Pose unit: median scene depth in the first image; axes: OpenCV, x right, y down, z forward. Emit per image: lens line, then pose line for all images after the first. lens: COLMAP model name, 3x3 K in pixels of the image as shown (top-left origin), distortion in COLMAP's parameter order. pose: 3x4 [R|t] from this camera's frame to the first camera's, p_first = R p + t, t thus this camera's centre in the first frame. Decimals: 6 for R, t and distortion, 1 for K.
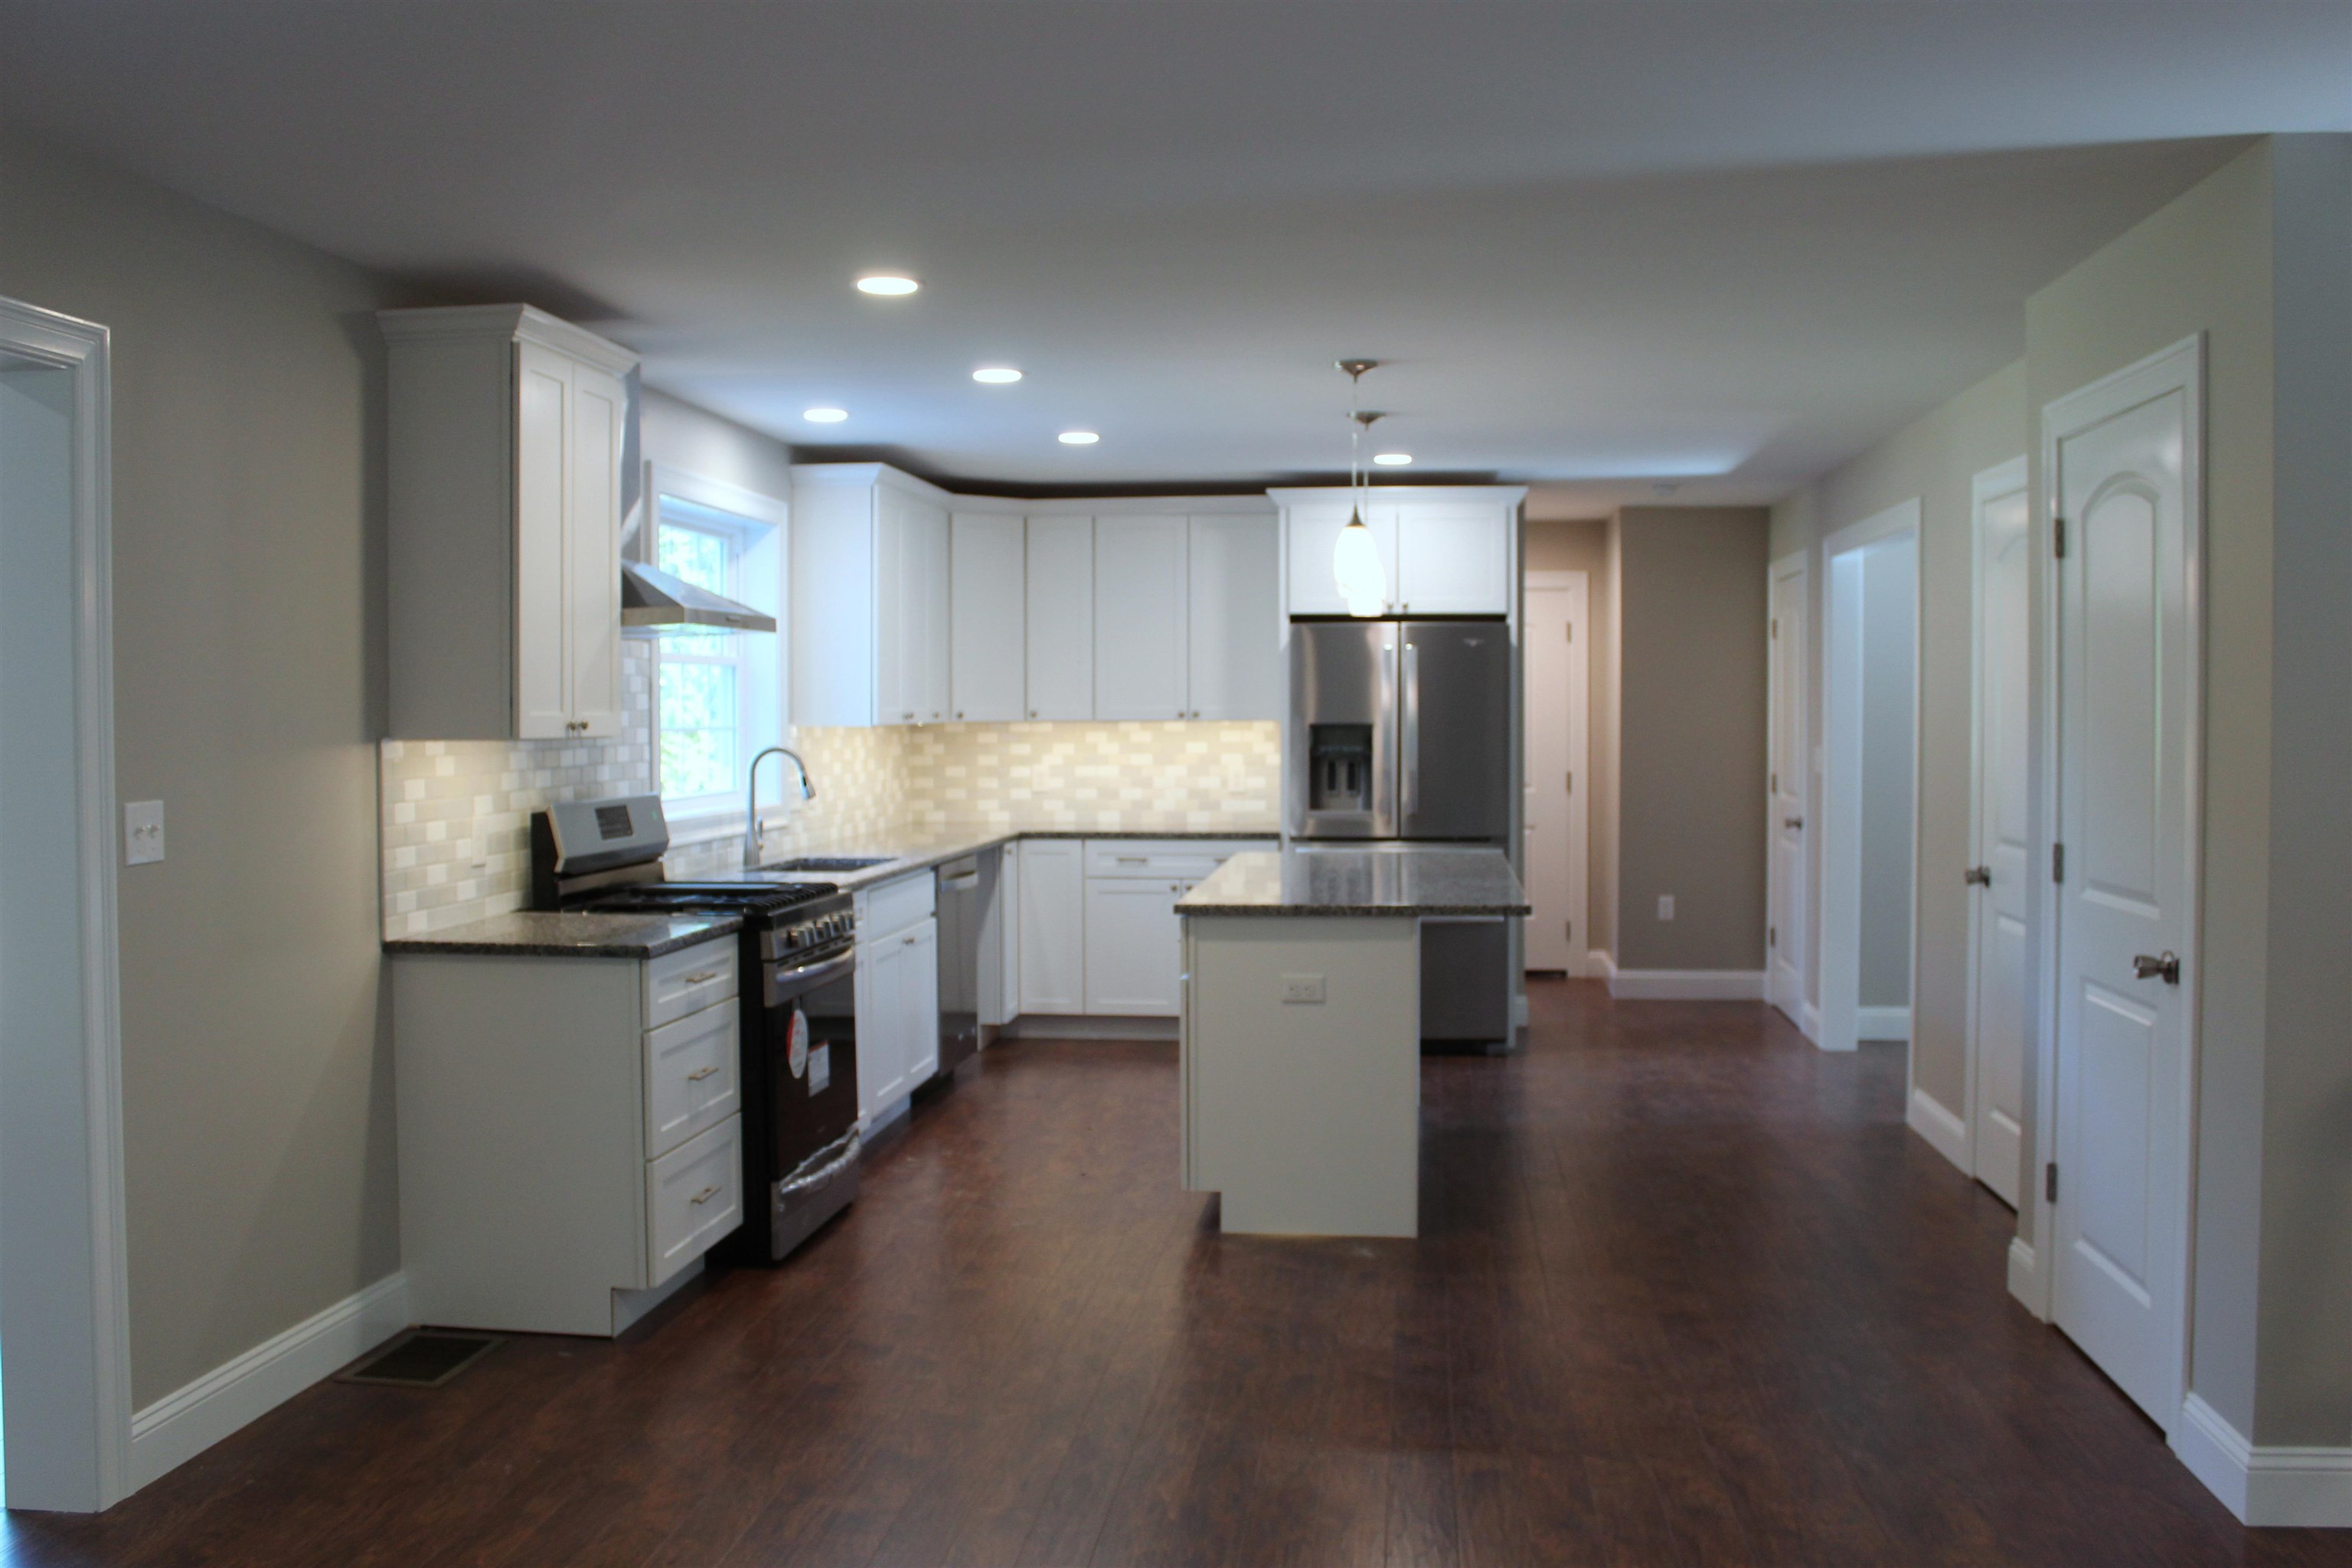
lens RADIAL K [[2031.6, 0, 1176.0], [0, 2031.6, 784.0], [0, 0, 1]] dist [-0.070347, -0.000185]
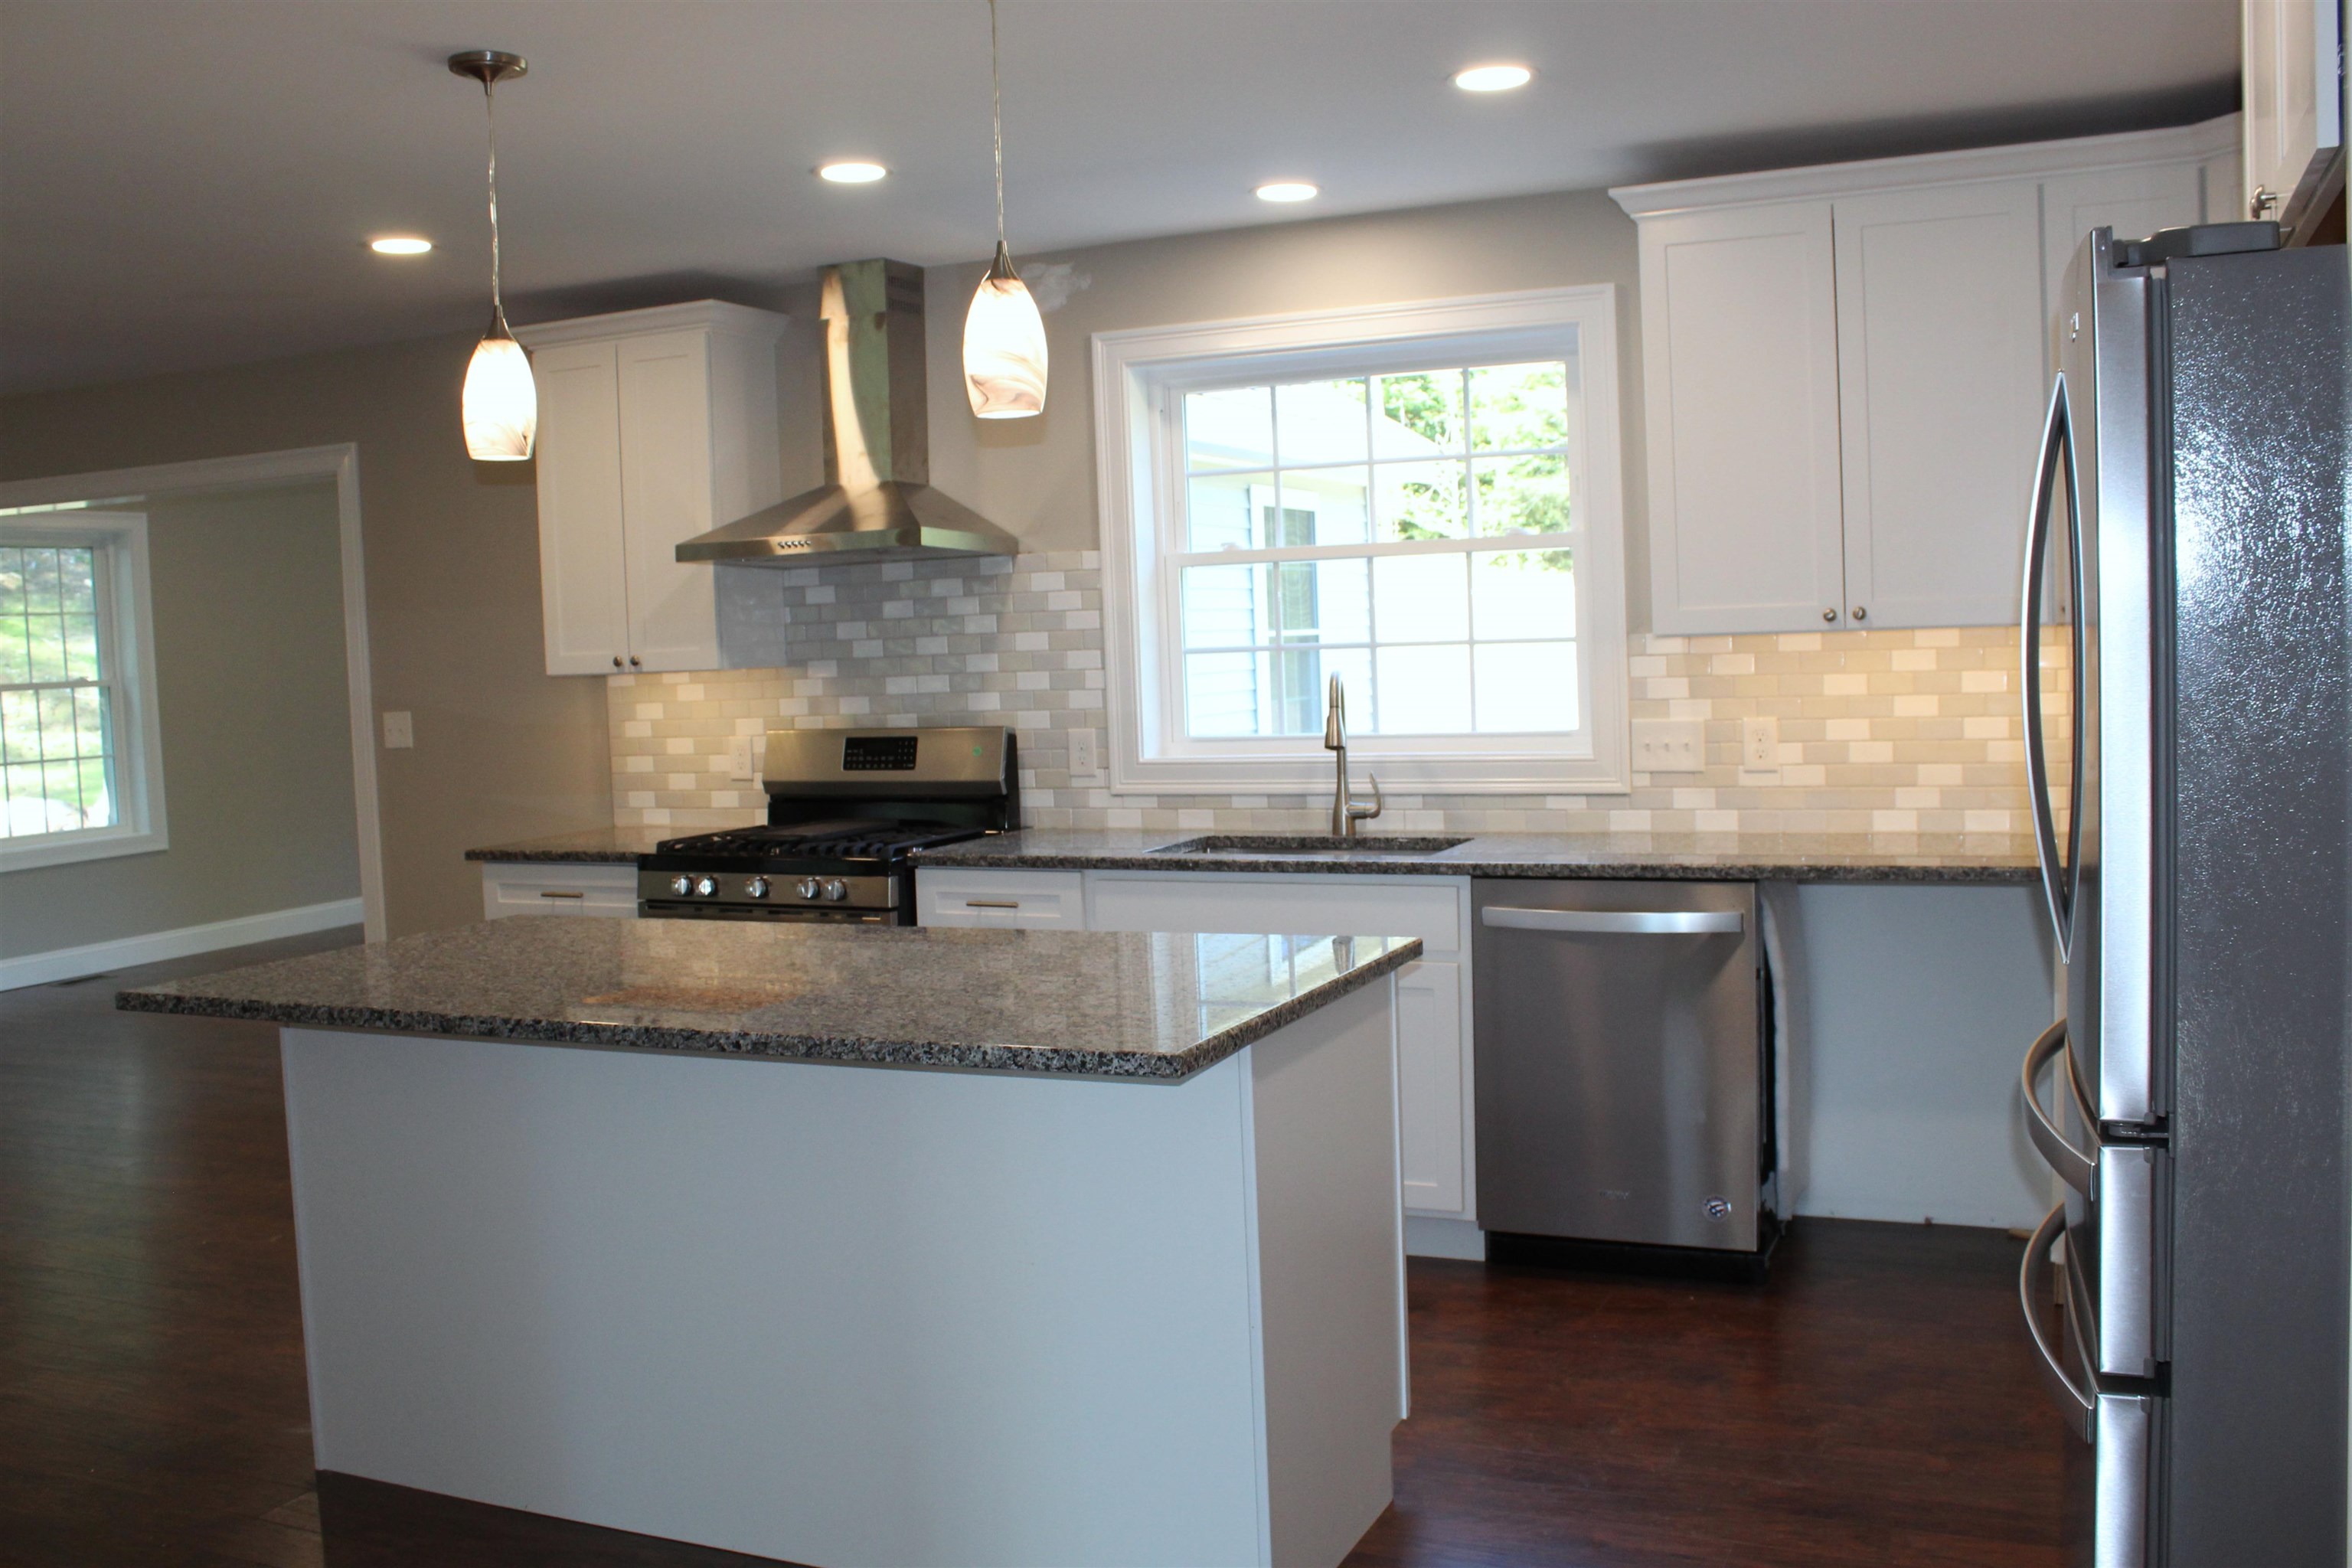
lens RADIAL K [[2031.6, 0, 1176.0], [0, 2031.6, 784.0], [0, 0, 1]] dist [-0.070347, -0.000185]
pose [[-0.292461, 0.090237, -0.952010, 0.709622], [0.006831, 0.995710, 0.092281, -0.064628], [0.956253, 0.020485, -0.291822, 1.659885]]
